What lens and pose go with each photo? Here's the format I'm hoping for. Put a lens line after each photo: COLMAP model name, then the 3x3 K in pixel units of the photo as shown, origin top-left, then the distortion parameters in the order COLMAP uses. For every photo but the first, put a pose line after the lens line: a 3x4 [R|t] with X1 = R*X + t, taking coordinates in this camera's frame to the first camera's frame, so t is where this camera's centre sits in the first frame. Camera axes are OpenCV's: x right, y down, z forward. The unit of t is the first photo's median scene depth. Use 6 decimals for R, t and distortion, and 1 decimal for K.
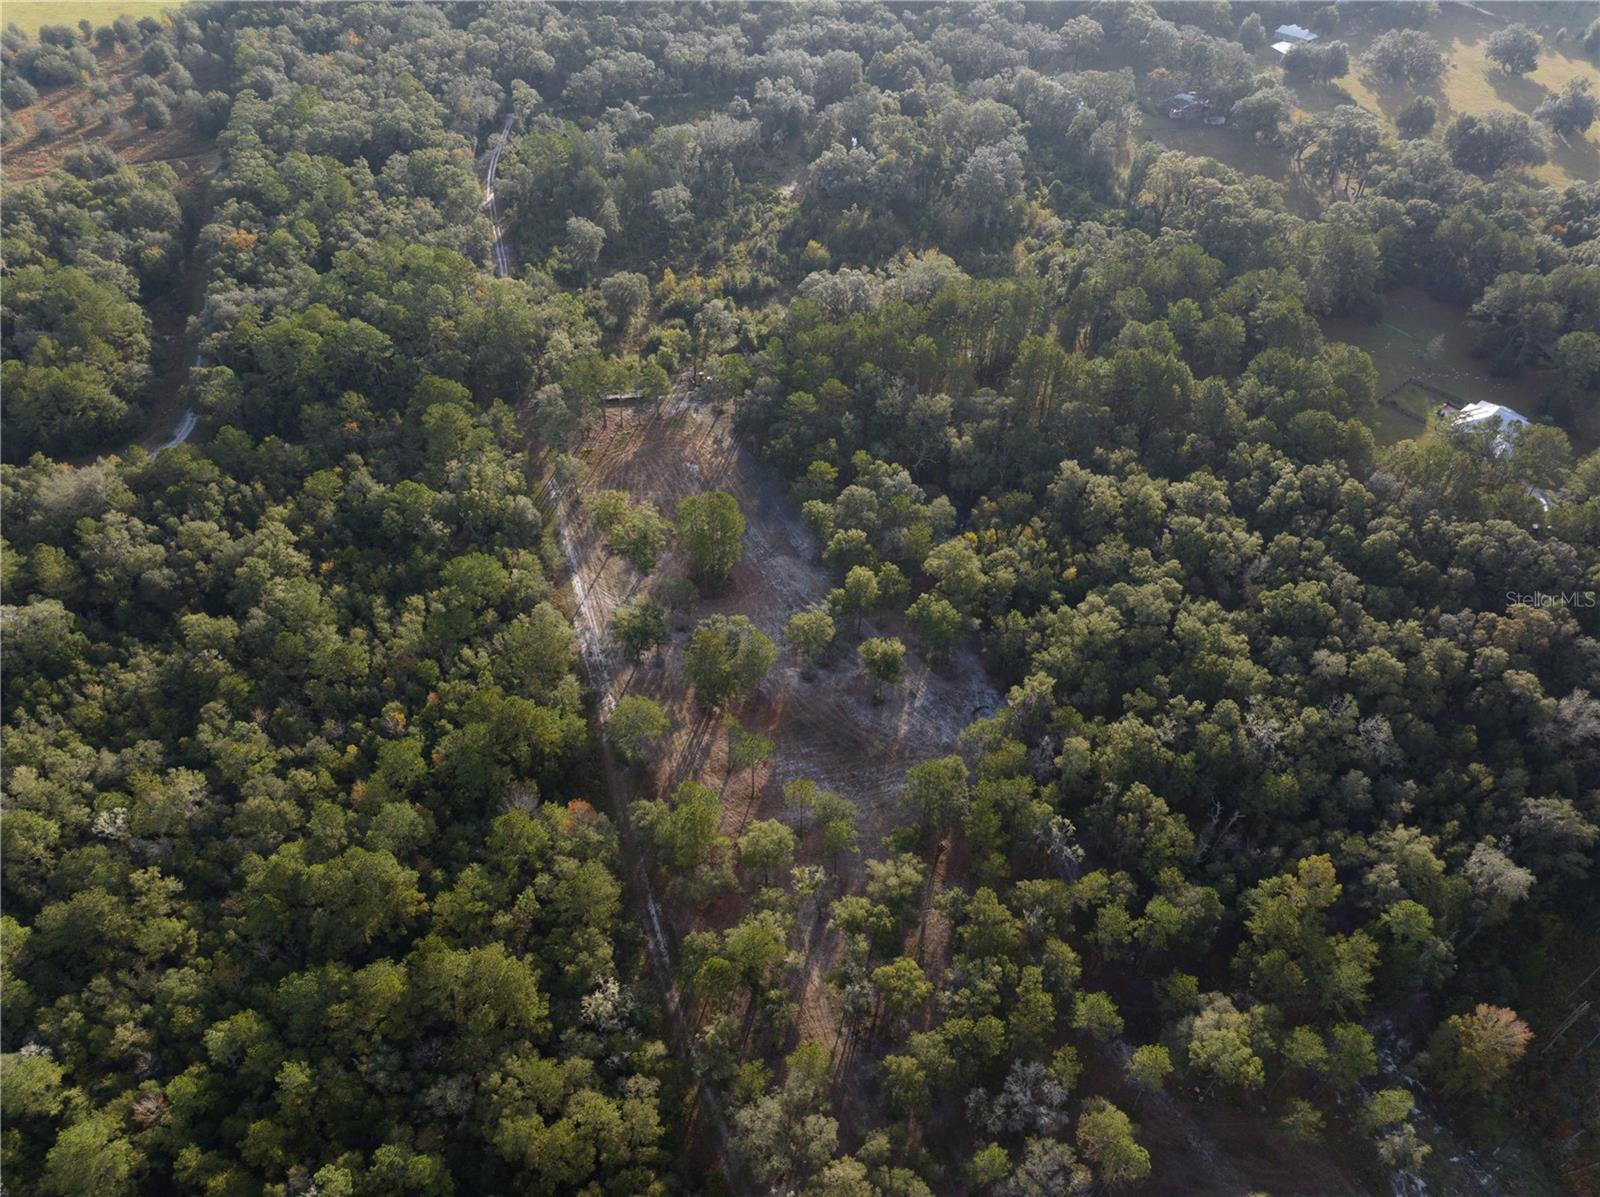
lens RADIAL K [[1127.2, 0, 804.4], [0, 1127.2, 604.9], [0, 0, 1]] dist [-0.044502, 0.021007]
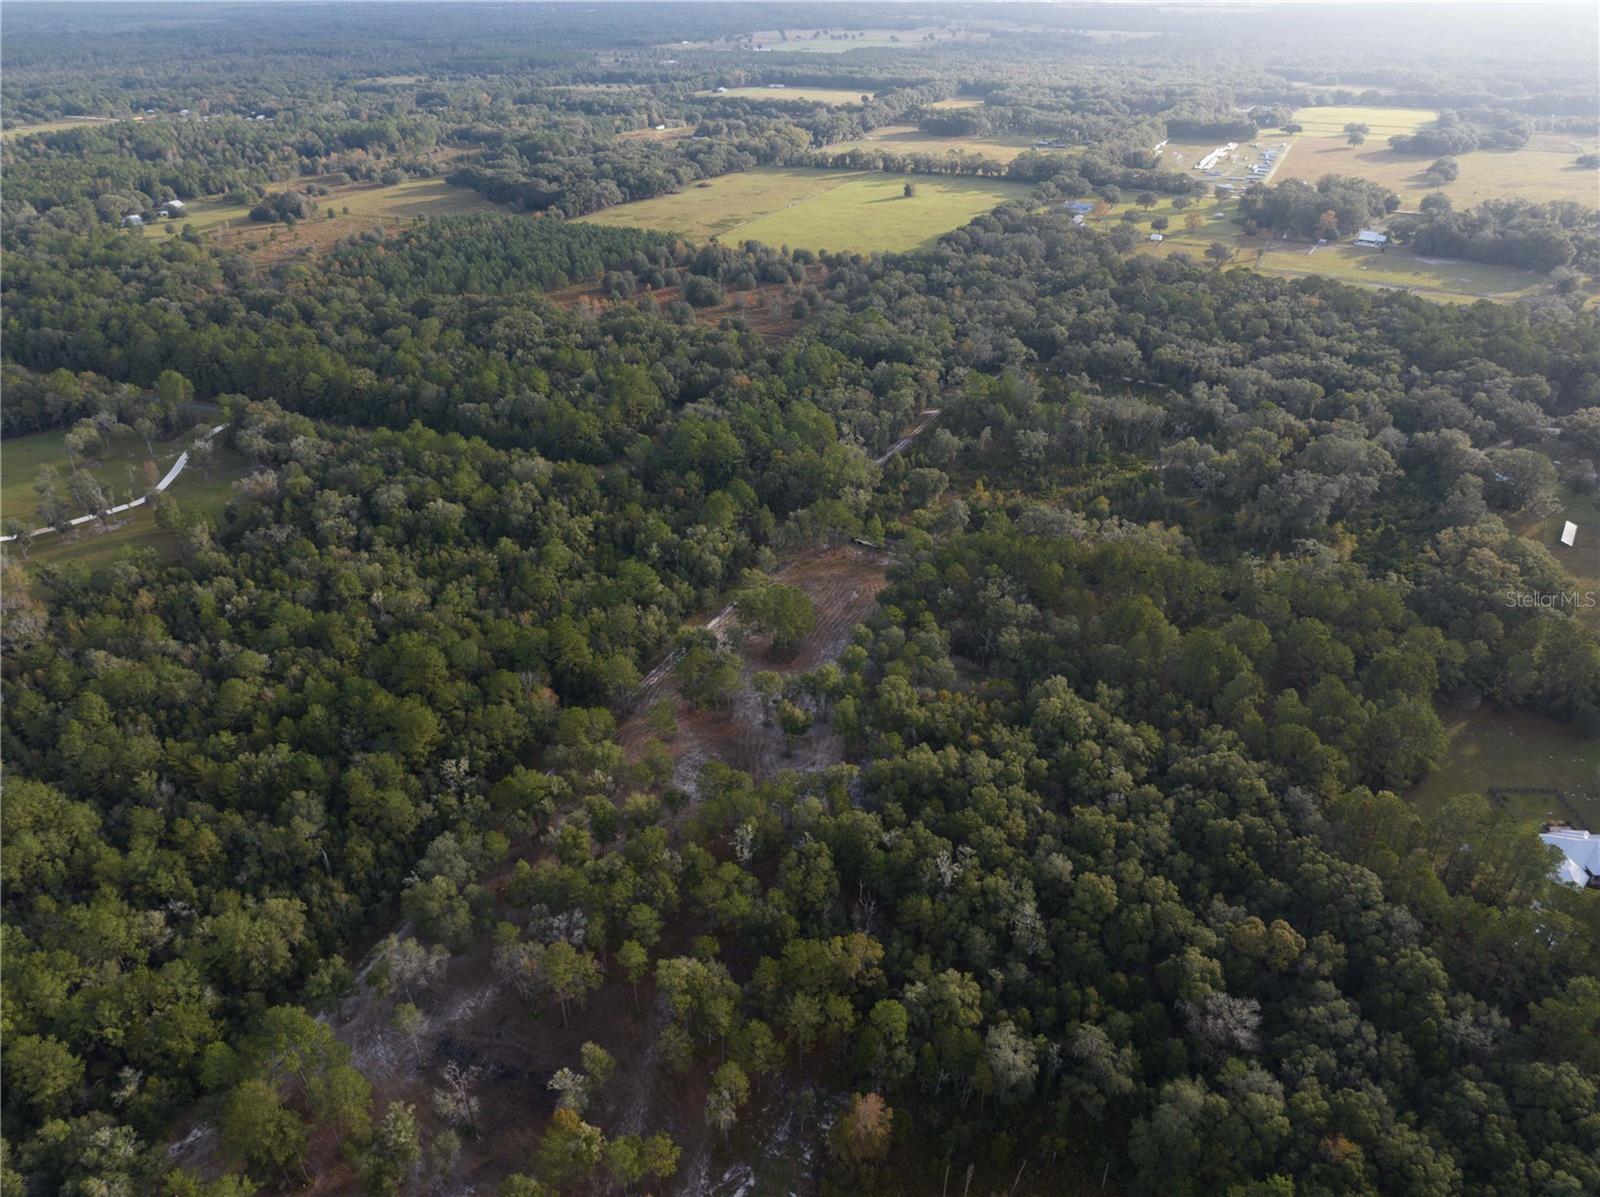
lens RADIAL K [[1127.2, 0, 804.4], [0, 1127.2, 604.9], [0, 0, 1]] dist [-0.044502, 0.021007]
pose [[0.733643, 0.329075, -0.594540, 0.651028], [-0.456868, 0.886528, -0.073070, 0.013189], [0.503031, 0.325234, 0.800739, -0.089687]]
